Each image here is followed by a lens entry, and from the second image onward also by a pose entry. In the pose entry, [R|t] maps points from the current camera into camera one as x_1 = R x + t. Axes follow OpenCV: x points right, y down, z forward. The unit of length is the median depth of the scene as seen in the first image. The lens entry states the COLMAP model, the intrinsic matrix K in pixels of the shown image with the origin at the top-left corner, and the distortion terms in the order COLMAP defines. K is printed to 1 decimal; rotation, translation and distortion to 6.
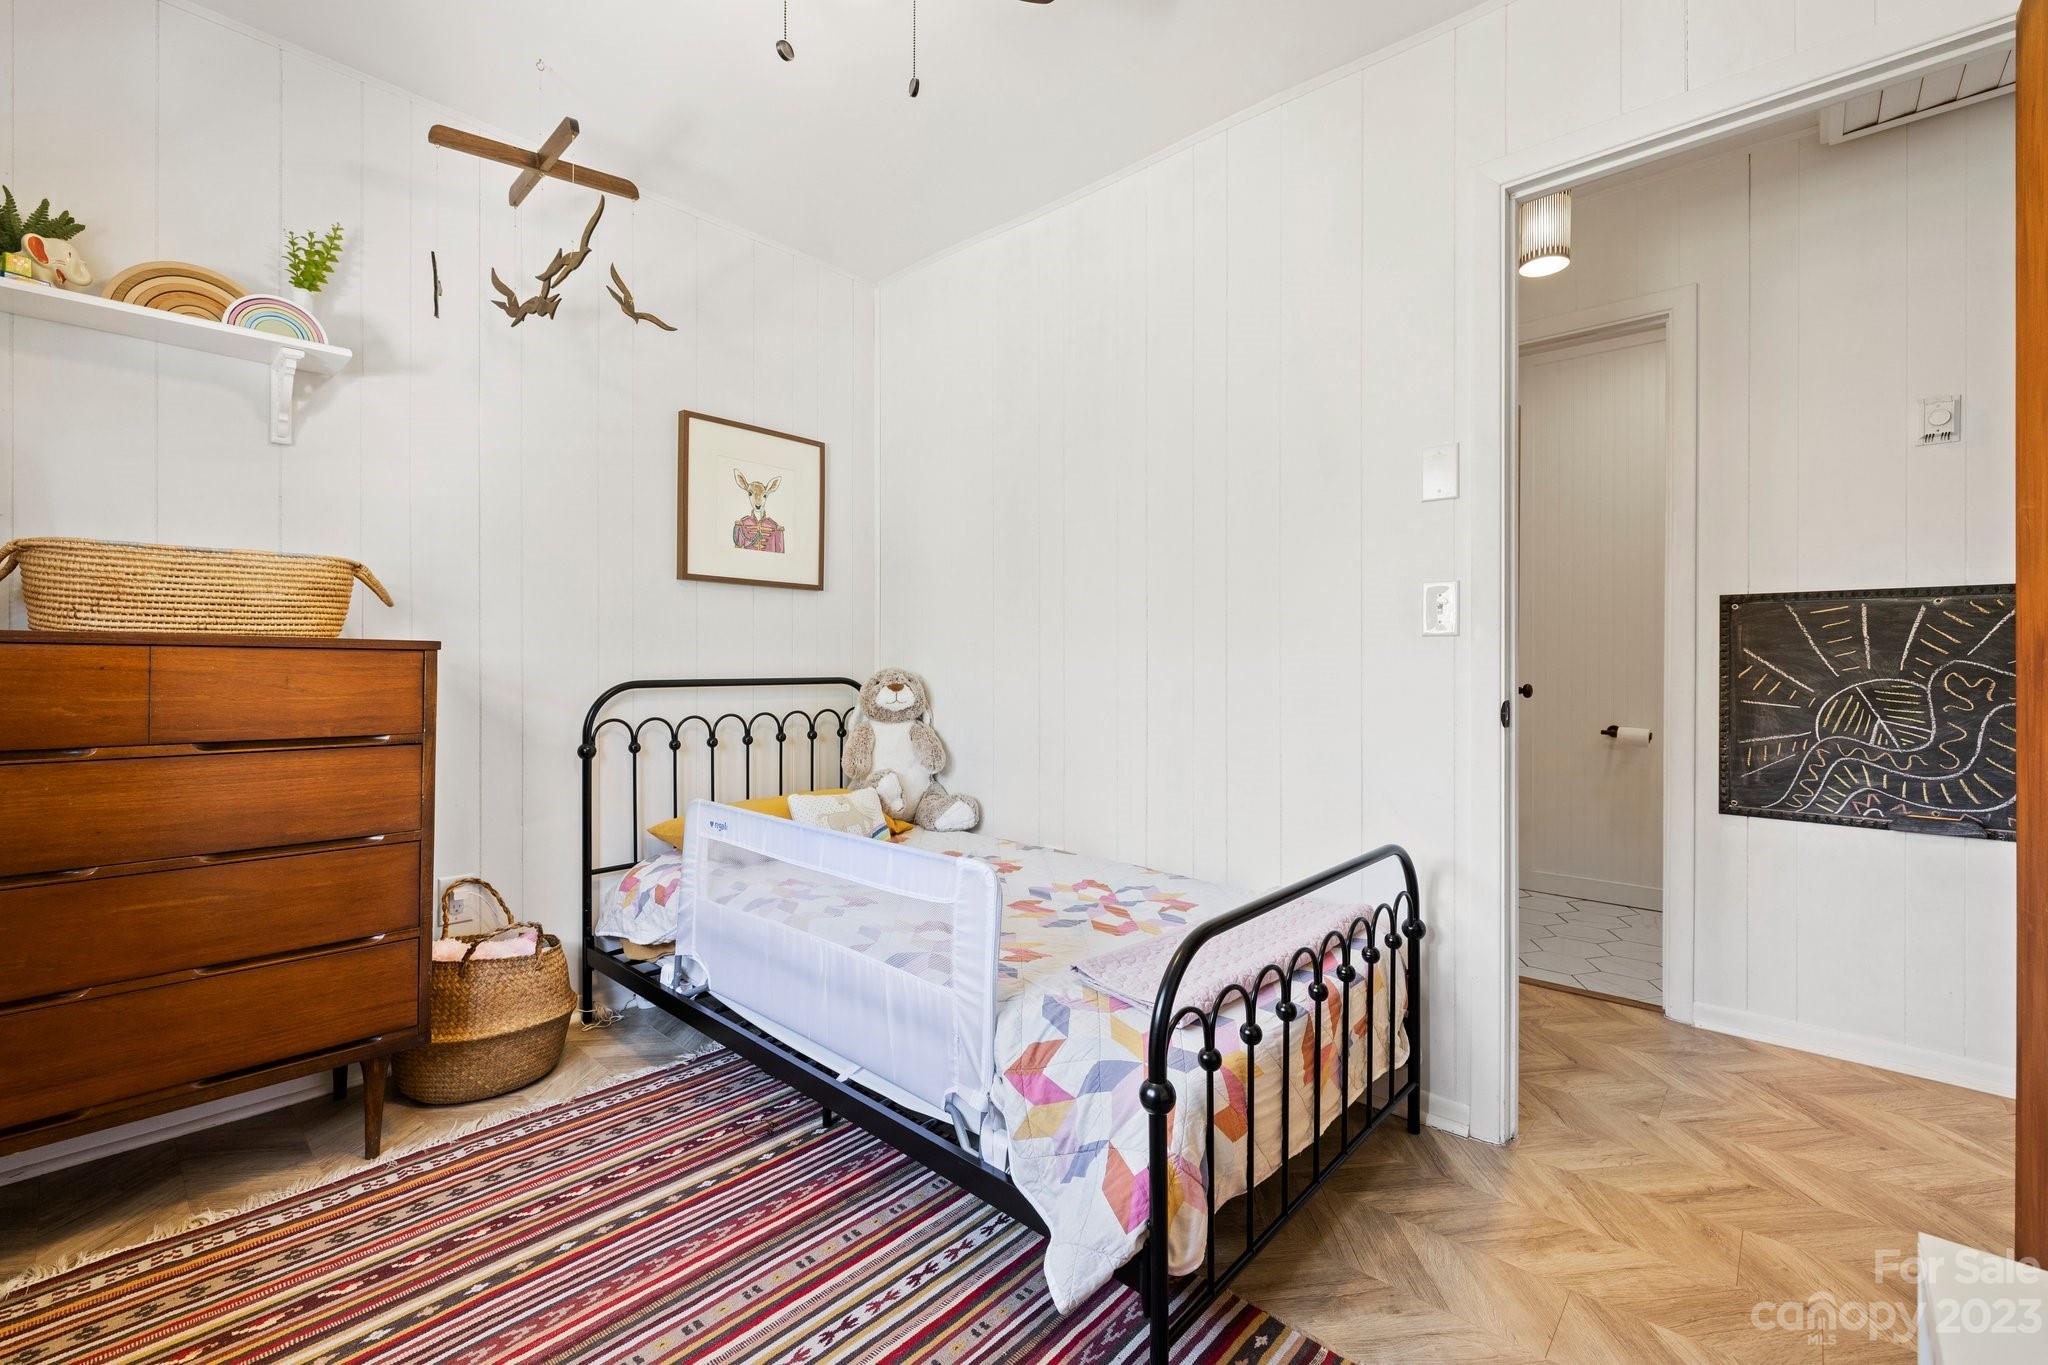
lens RADIAL K [[894.1, 0, 1017.8], [0, 894.1, 659.9], [0, 0, 1]] dist [0.007428, -0.000669]
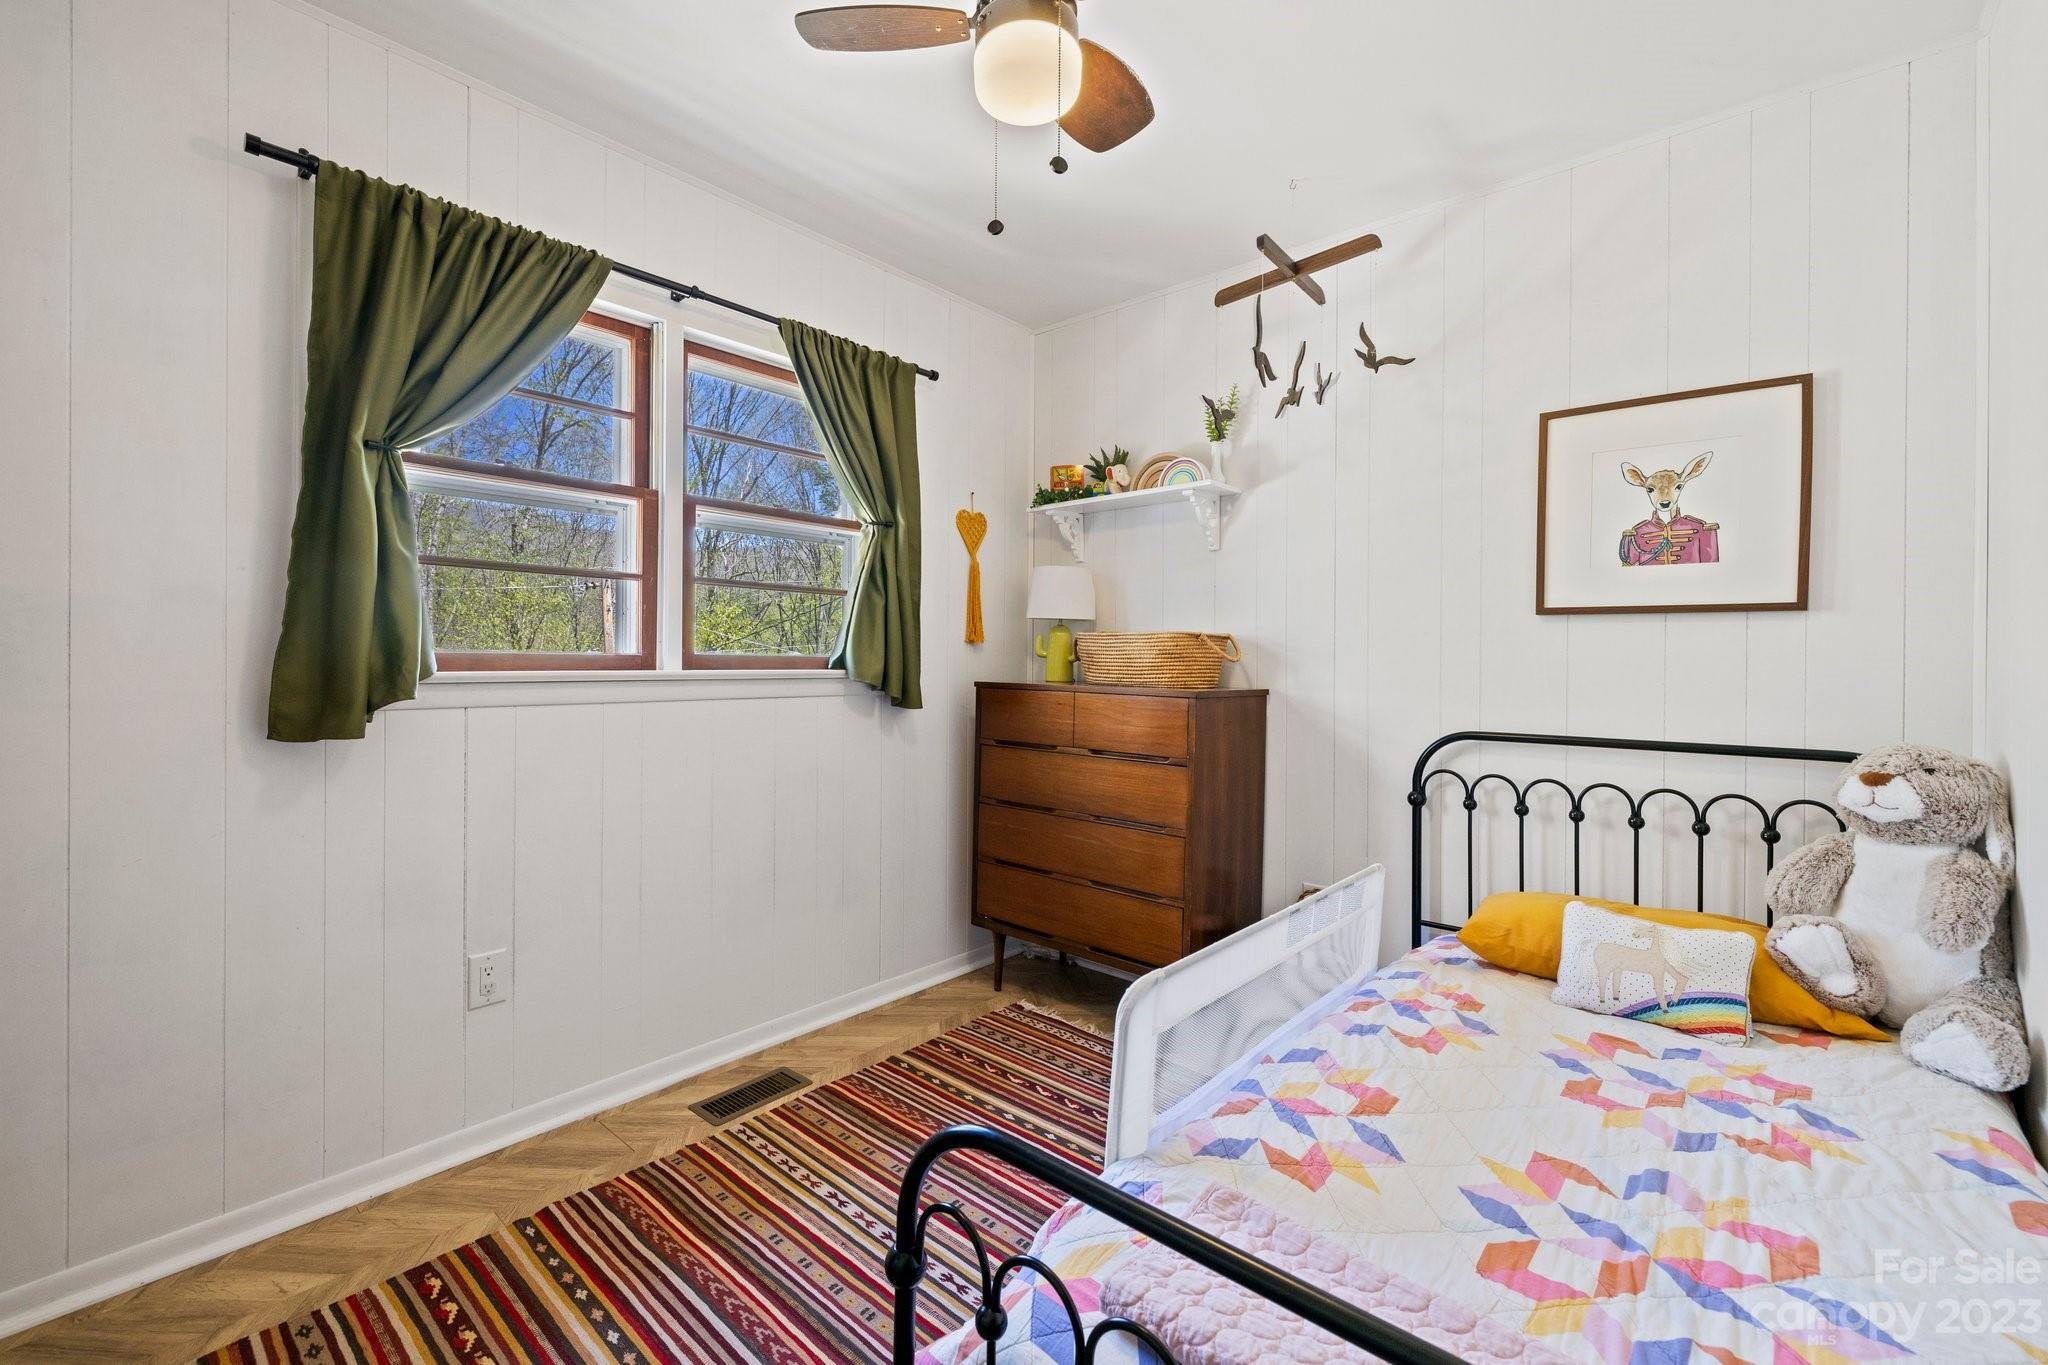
lens RADIAL K [[894.1, 0, 1017.8], [0, 894.1, 659.9], [0, 0, 1]] dist [0.007428, -0.000669]
pose [[-0.009016, -0.004560, -0.999949, 0.478608], [-0.006502, 0.999969, -0.004502, -0.041674], [0.999938, 0.006461, -0.009046, 0.523512]]
